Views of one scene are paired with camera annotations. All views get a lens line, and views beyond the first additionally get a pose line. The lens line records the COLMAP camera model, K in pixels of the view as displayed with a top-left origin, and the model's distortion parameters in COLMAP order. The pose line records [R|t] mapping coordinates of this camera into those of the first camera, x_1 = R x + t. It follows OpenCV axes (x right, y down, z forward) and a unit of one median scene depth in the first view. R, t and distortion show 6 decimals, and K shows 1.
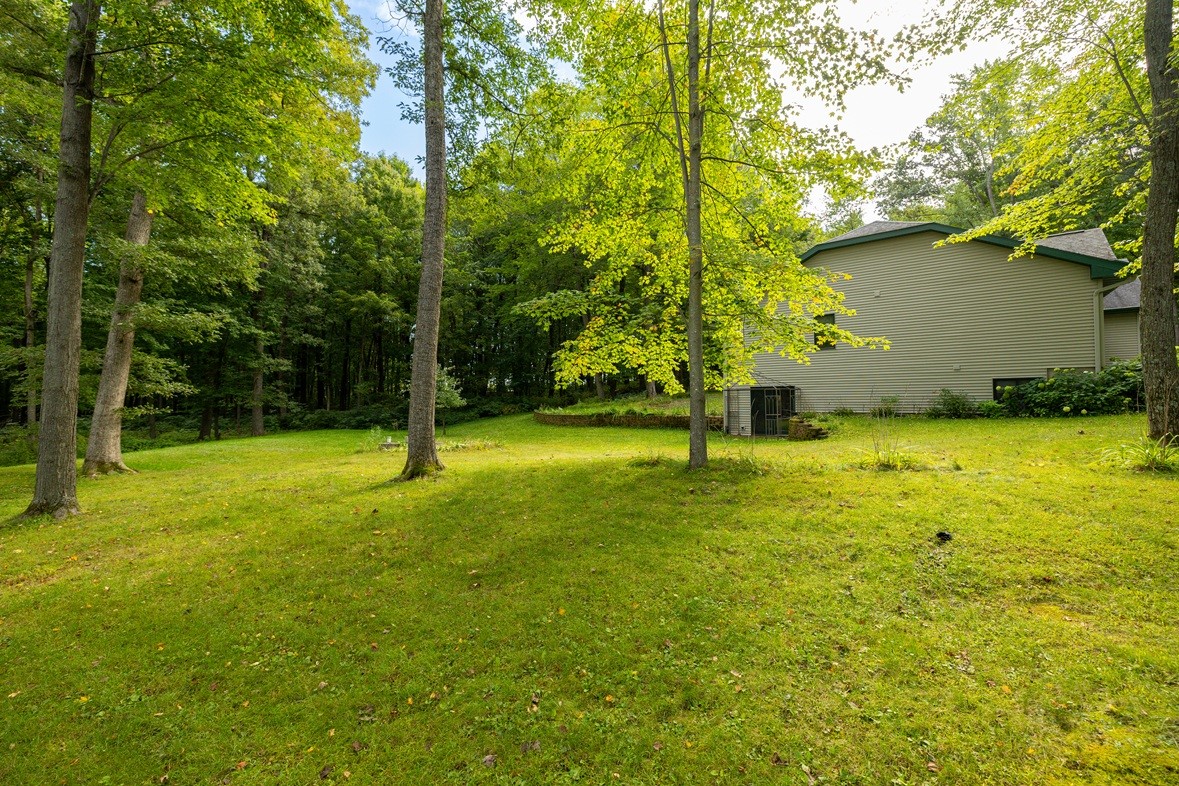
lens RADIAL K [[495.6, 0, 593.8], [0, 495.6, 392.5], [0, 0, 1]] dist [0.001558, 0.000068]
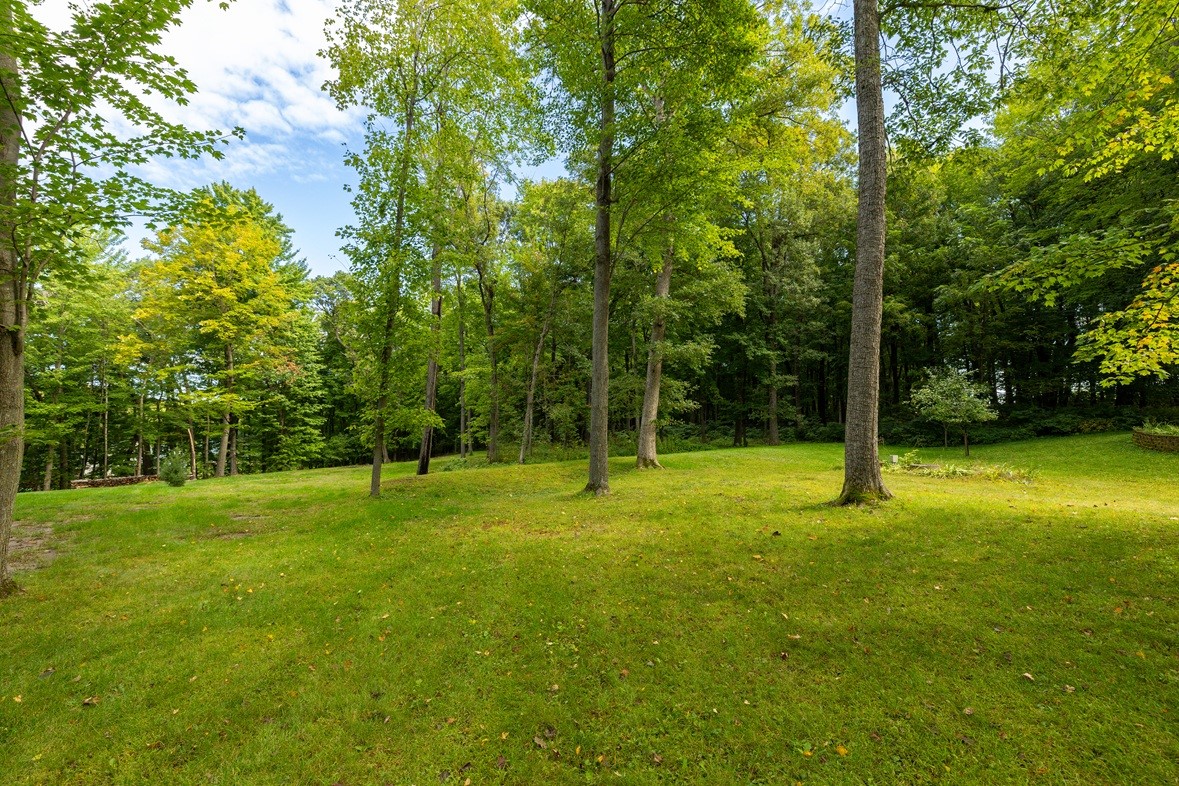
lens RADIAL K [[495.6, 0, 593.8], [0, 495.6, 392.5], [0, 0, 1]] dist [0.001558, 0.000068]
pose [[0.536727, -0.039046, -0.842852, 0.099234], [0.017436, 0.999229, -0.035187, 0.001036], [0.843576, 0.004190, 0.536994, 0.123617]]
